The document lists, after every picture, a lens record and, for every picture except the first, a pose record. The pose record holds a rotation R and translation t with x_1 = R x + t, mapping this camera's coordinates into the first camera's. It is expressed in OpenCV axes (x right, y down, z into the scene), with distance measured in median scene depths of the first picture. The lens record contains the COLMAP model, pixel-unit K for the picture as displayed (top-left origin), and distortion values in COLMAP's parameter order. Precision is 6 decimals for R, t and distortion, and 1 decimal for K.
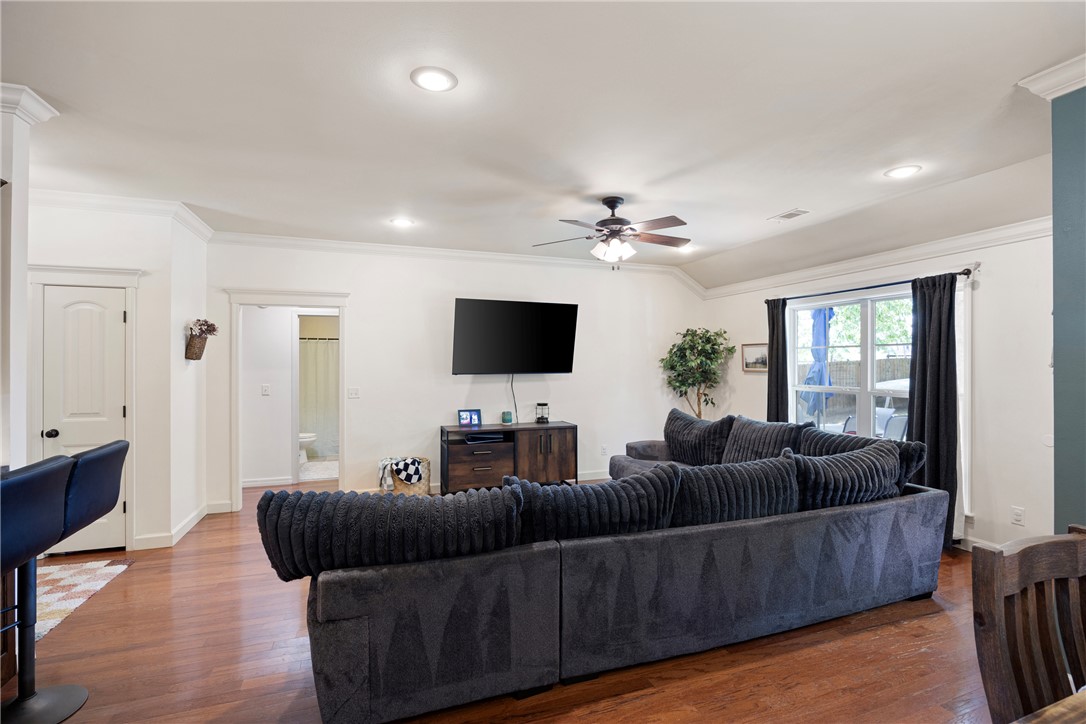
lens RADIAL K [[505.2, 0, 557.6], [0, 505.2, 359.2], [0, 0, 1]] dist [-0.016395, 0.001048]
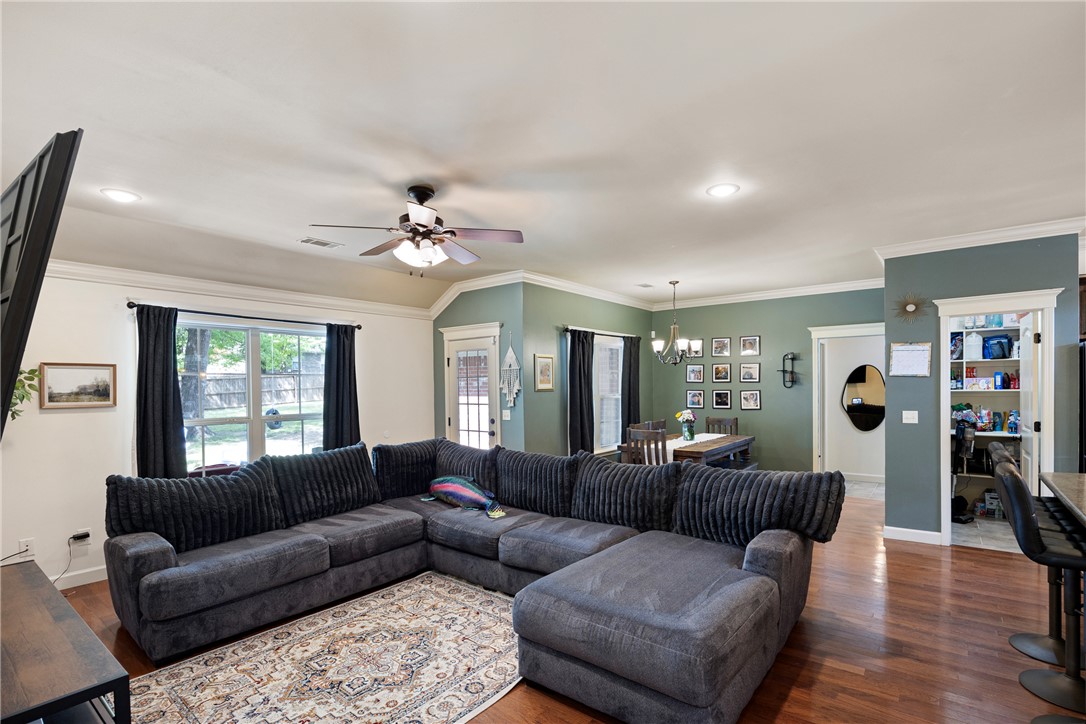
lens RADIAL K [[505.2, 0, 545.1], [0, 505.2, 390.9], [0, 0, 1]] dist [-0.016395, 0.001048]
pose [[-0.517815, -0.000546, 0.855492, -0.495778], [0.007160, 0.999962, 0.004972, 0.005435], [-0.855462, 0.008700, -0.517792, 0.898067]]
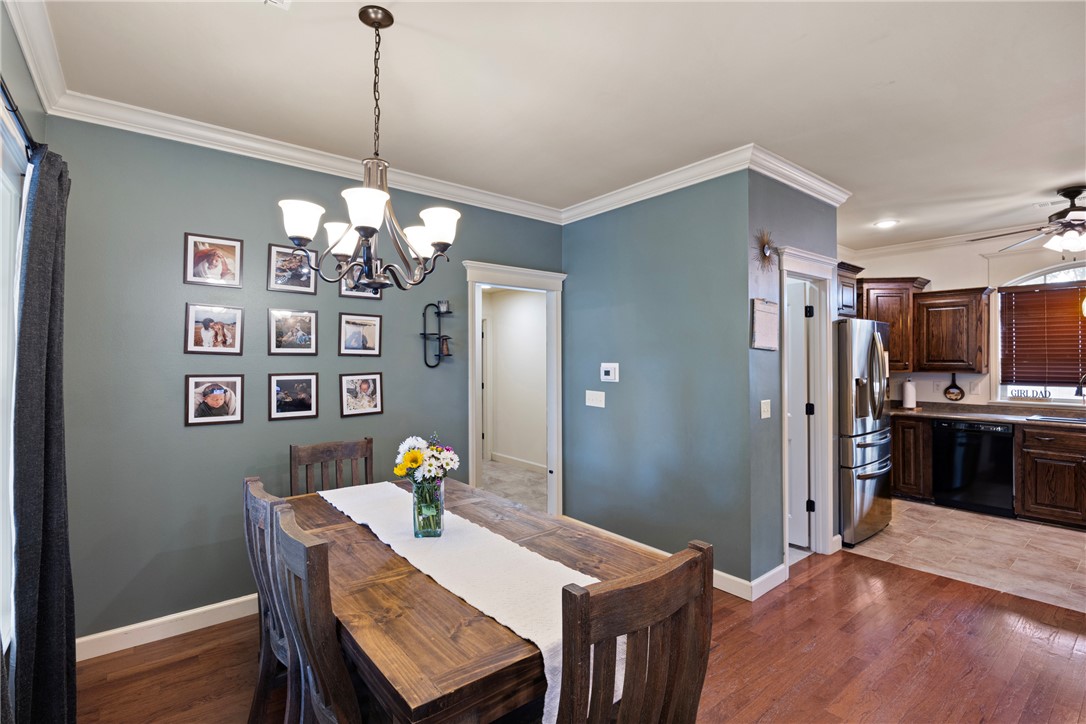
lens RADIAL K [[505.2, 0, 548.0], [0, 505.2, 357.0], [0, 0, 1]] dist [-0.016395, 0.001048]
pose [[-0.950453, 0.001402, -0.310866, 0.320709], [0.006419, 0.999865, -0.015118, 0.005099], [0.310803, -0.016364, -0.950334, 0.409273]]
